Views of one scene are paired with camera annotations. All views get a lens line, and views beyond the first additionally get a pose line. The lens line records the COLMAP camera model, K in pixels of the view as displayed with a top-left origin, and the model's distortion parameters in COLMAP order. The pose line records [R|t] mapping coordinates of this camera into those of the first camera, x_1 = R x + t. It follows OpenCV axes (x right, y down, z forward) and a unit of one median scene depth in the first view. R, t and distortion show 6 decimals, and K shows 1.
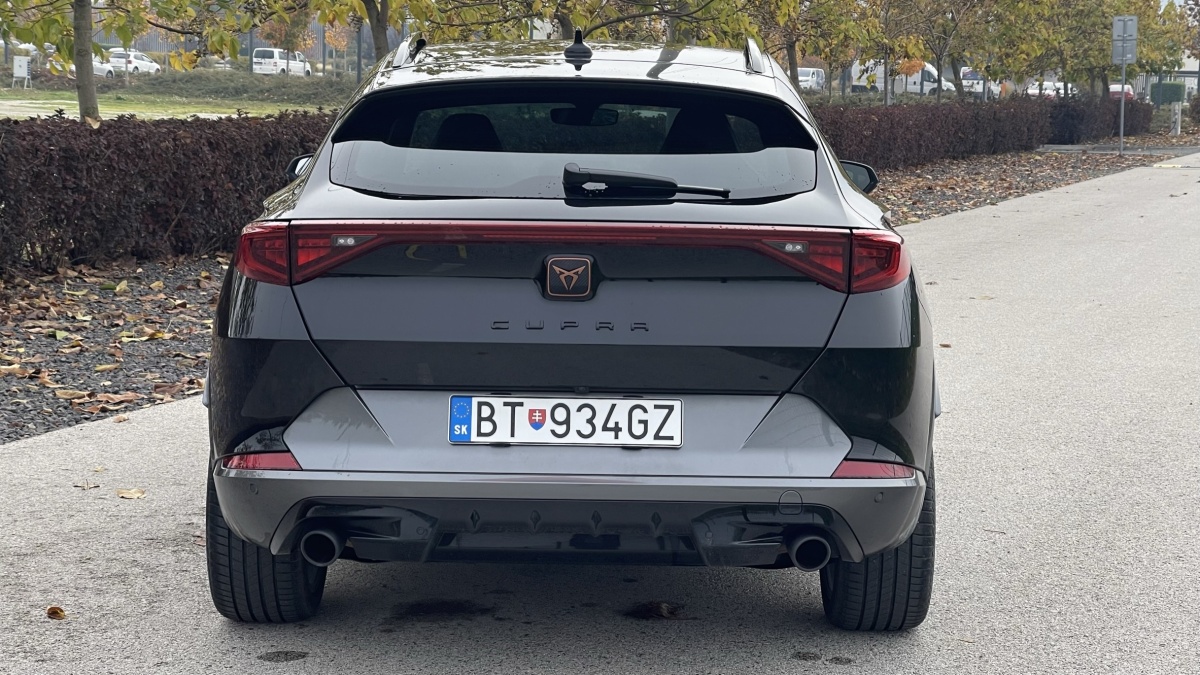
lens RADIAL K [[2228.7, 0, 600.0], [0, 2228.7, 337.5], [0, 0, 1]] dist [0.196178, 0.091073]
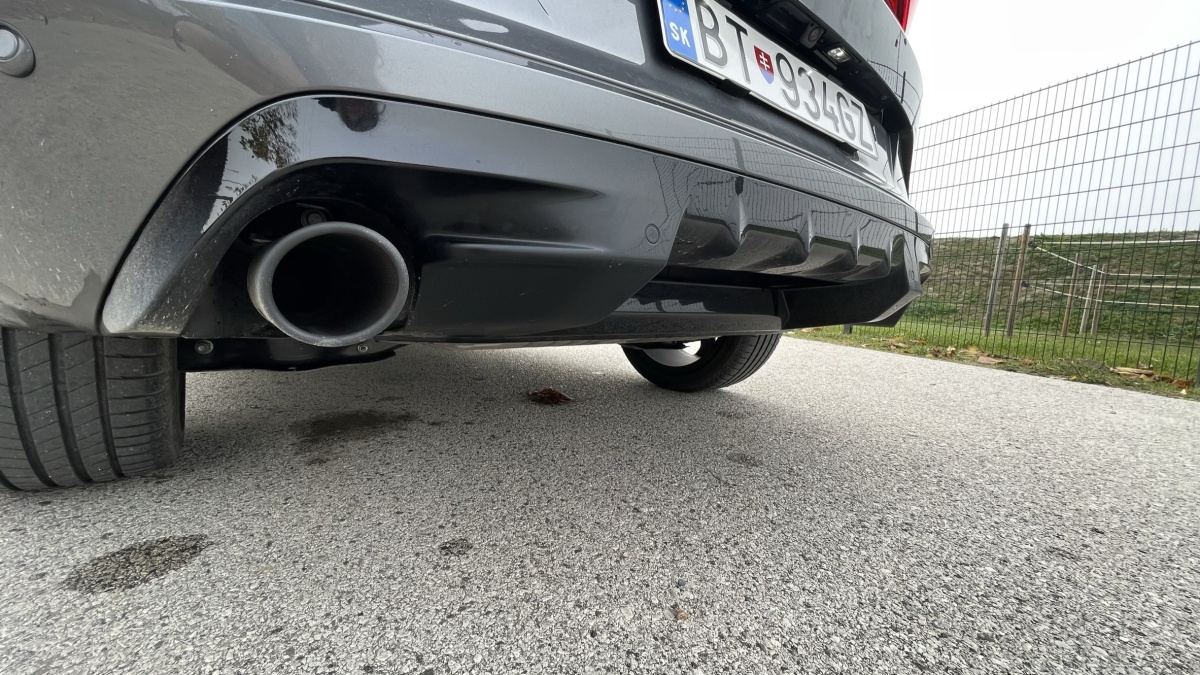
lens RADIAL K [[479.0, 0, 600.0], [0, 479.0, 337.5], [0, 0, 1]] dist [-0.000782, -0.000124]
pose [[0.765831, -0.037926, 0.641923, -0.141608], [0.031446, 0.999274, 0.021523, 0.101936], [-0.642273, 0.003703, 0.766467, 0.933486]]
